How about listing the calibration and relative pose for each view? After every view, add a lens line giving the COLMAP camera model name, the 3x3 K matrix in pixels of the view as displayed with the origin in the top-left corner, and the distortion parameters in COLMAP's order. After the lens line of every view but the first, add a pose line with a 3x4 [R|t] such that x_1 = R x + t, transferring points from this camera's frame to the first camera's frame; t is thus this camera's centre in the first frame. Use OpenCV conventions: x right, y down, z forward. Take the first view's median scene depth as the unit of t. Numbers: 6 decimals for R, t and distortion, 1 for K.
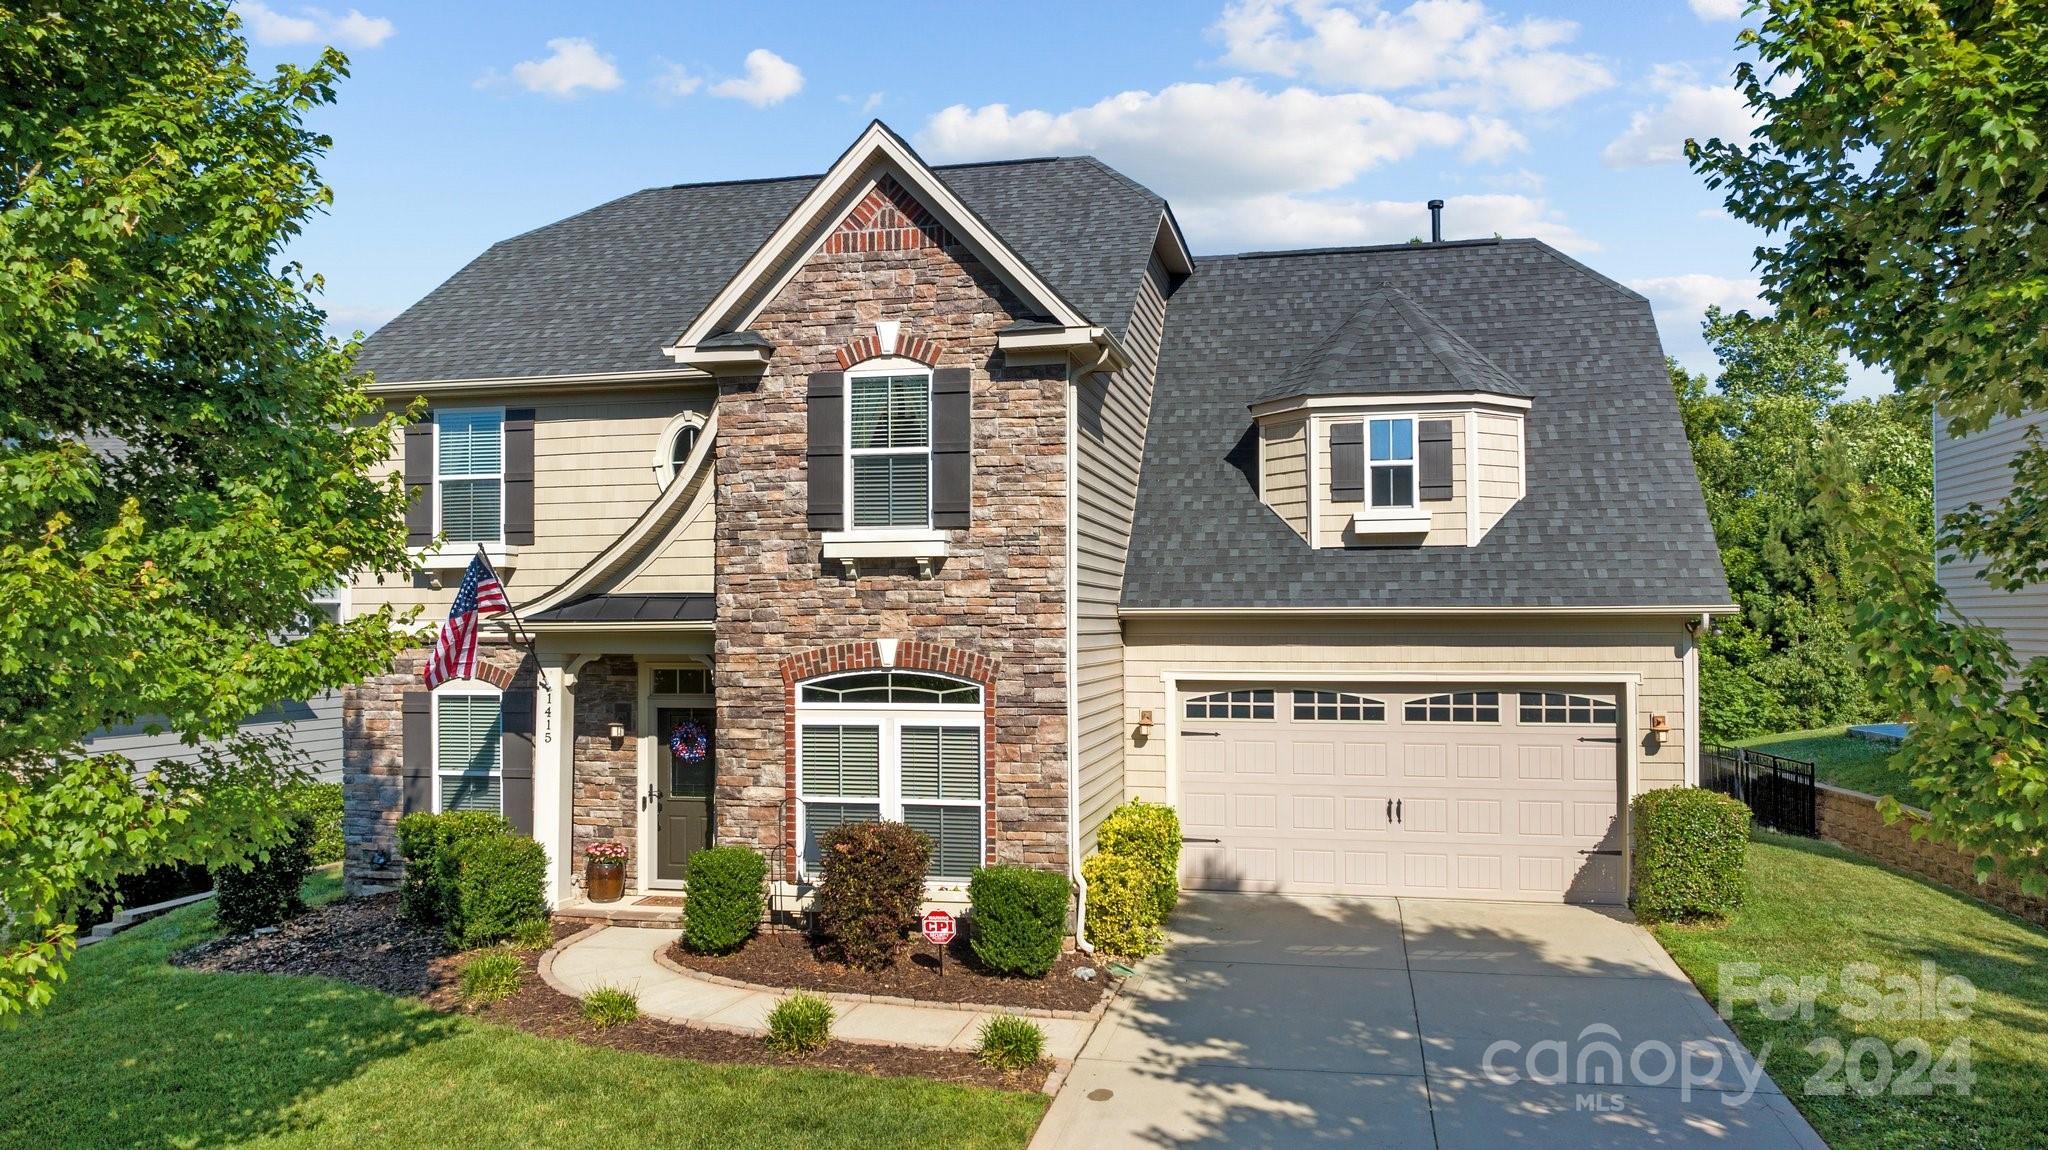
lens RADIAL K [[1508.1, 0, 1024.0], [0, 1508.1, 575.0], [0, 0, 1]] dist [-0.001035, -0.000145]
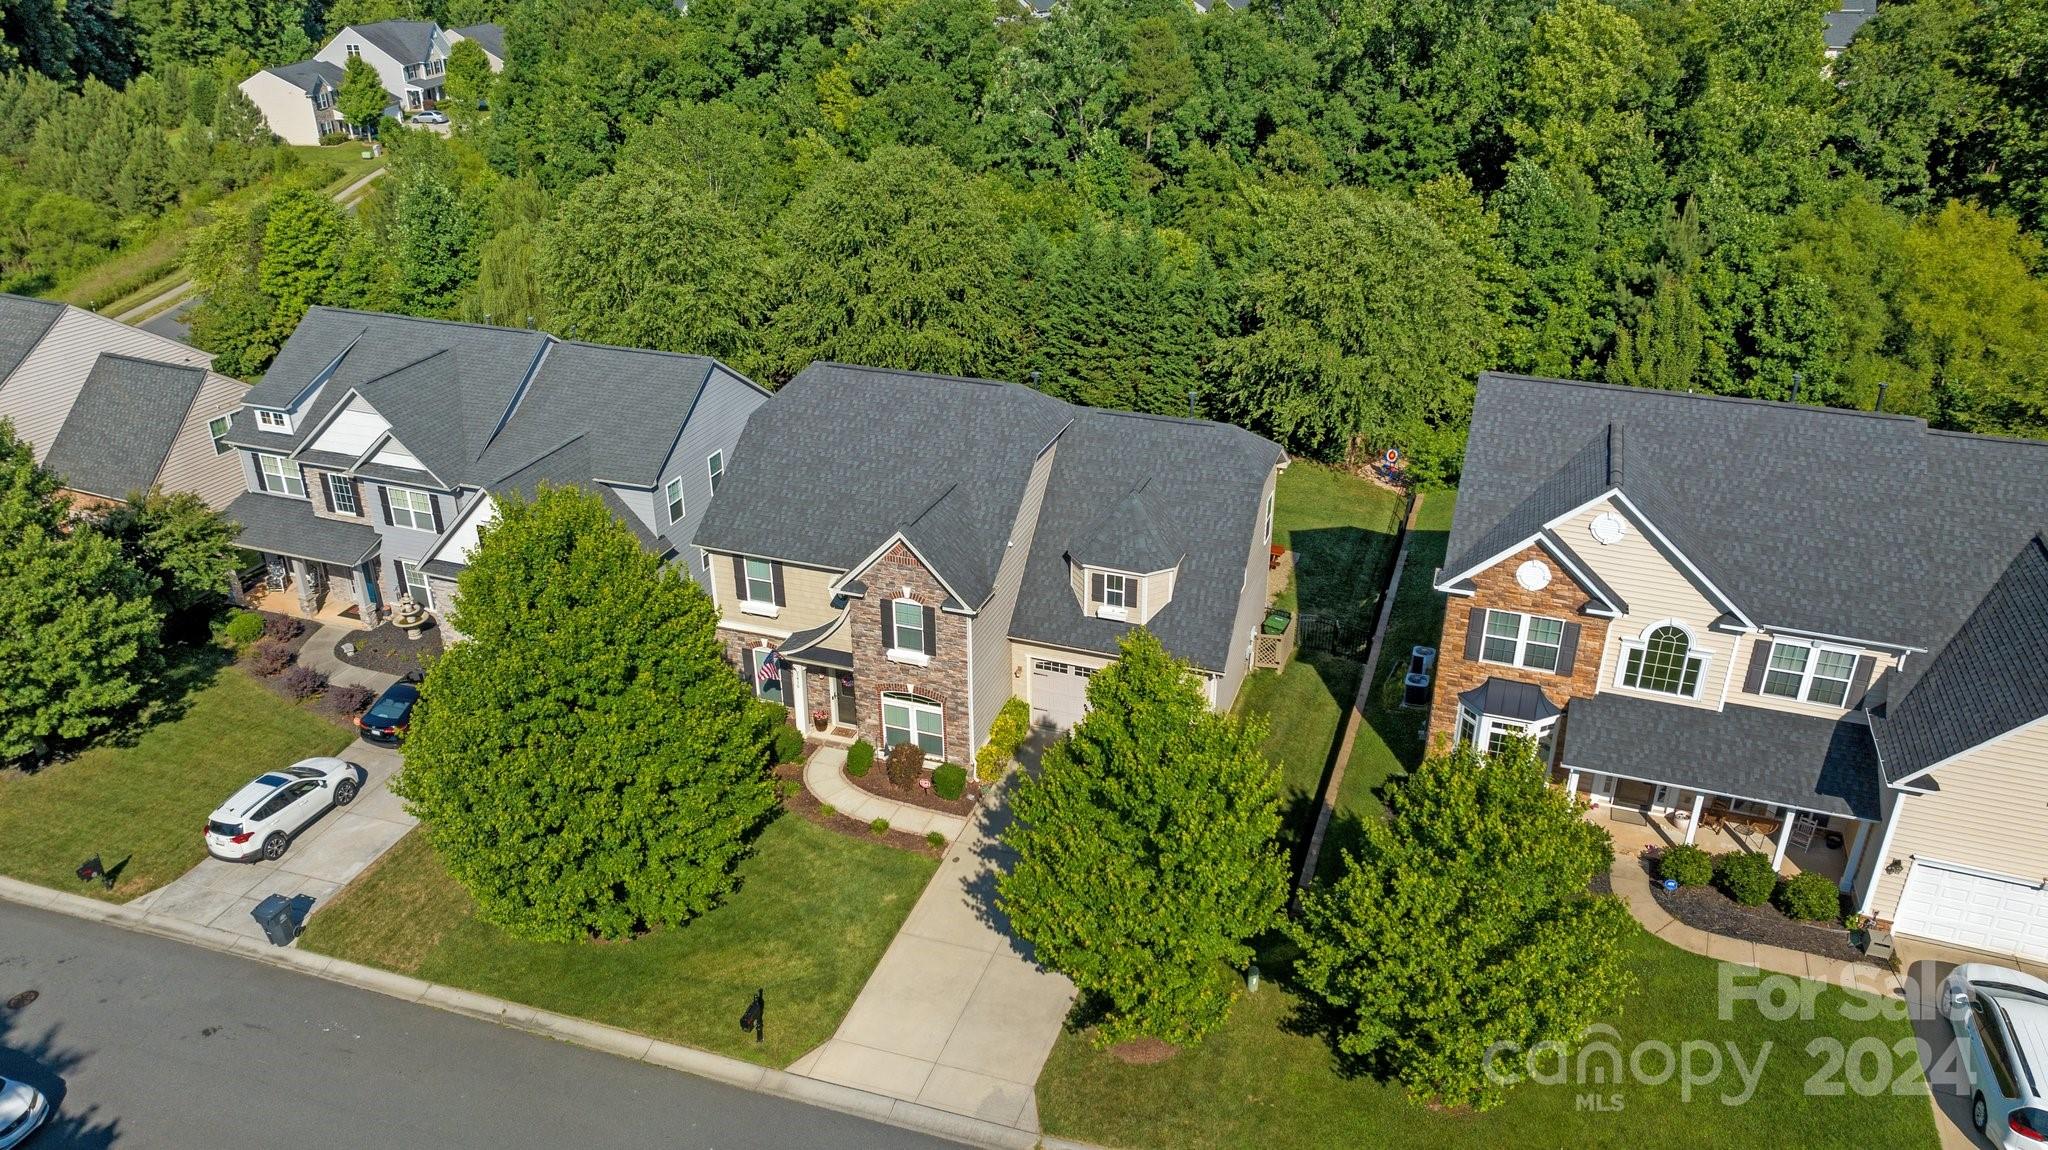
lens RADIAL K [[1481.0, 0, 1024.0], [0, 1481.0, 575.0], [0, 0, 1]] dist [0.000982, 0.000015]
pose [[0.992177, 0.053907, -0.112596, 0.435537], [0.002537, 0.893067, 0.449916, -1.423301], [0.124810, -0.446682, 0.885945, -1.408409]]
